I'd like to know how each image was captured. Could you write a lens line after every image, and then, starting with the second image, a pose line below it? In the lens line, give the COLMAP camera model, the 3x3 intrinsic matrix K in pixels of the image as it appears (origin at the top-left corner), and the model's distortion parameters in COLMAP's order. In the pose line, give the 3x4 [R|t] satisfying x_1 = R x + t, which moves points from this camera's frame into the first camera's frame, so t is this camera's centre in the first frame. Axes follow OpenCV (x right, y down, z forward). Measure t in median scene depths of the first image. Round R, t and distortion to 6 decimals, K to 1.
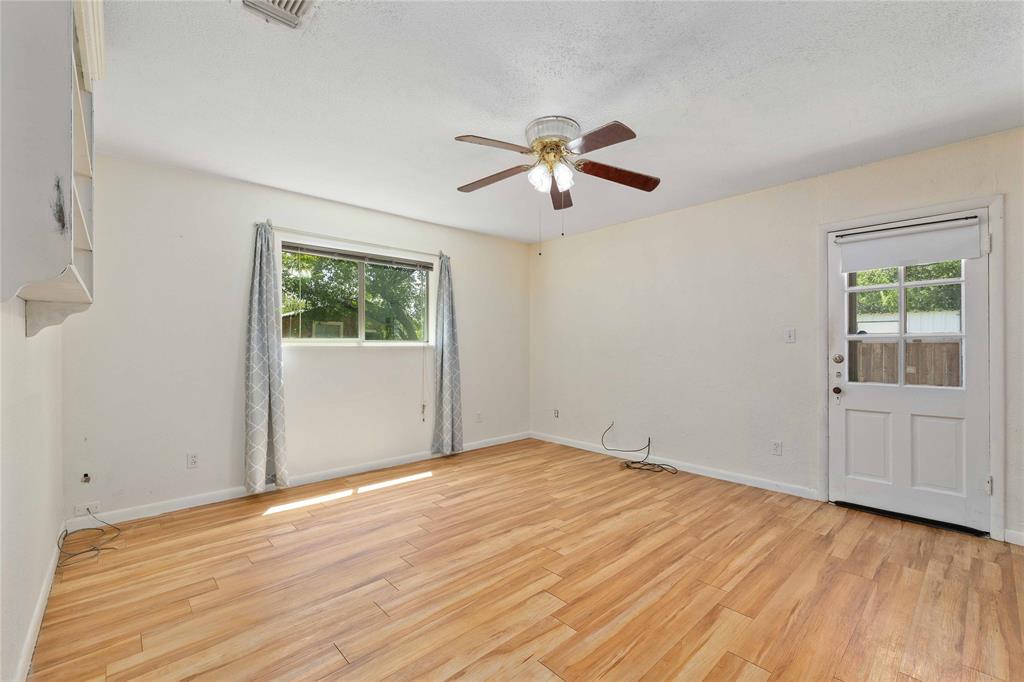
lens RADIAL K [[434.7, 0, 504.7], [0, 434.7, 342.4], [0, 0, 1]] dist [0.002587, -0.000078]
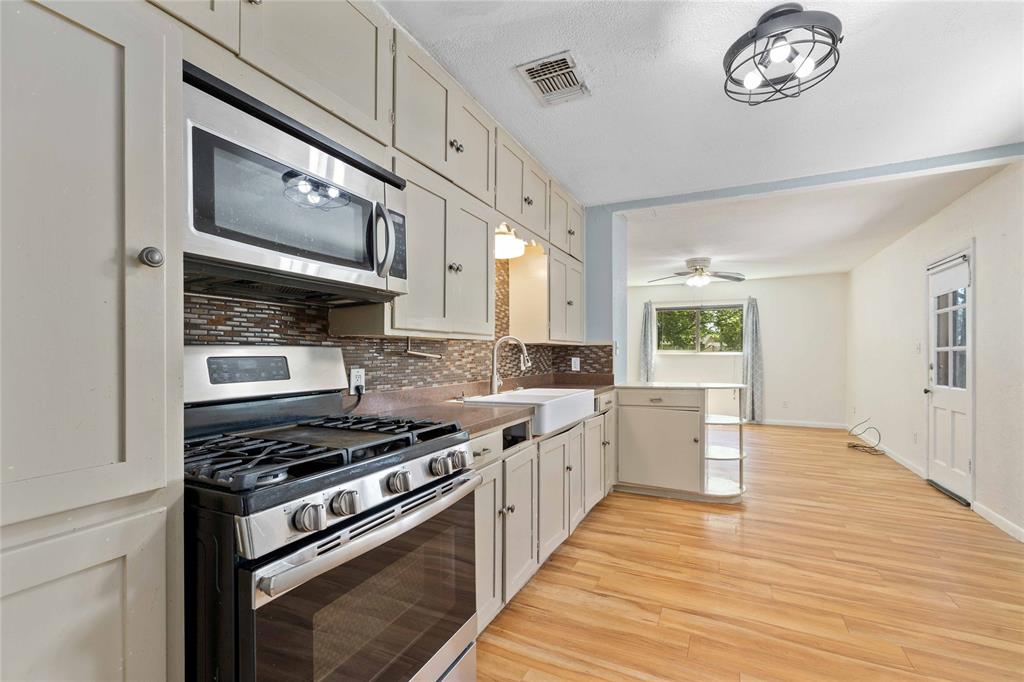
lens RADIAL K [[434.7, 0, 513.5], [0, 434.7, 353.4], [0, 0, 1]] dist [0.002587, -0.000078]
pose [[0.362456, 0.002995, -0.931996, 1.748543], [0.001740, 0.999991, 0.003890, -0.008753], [0.931999, -0.003032, 0.362447, -0.673917]]
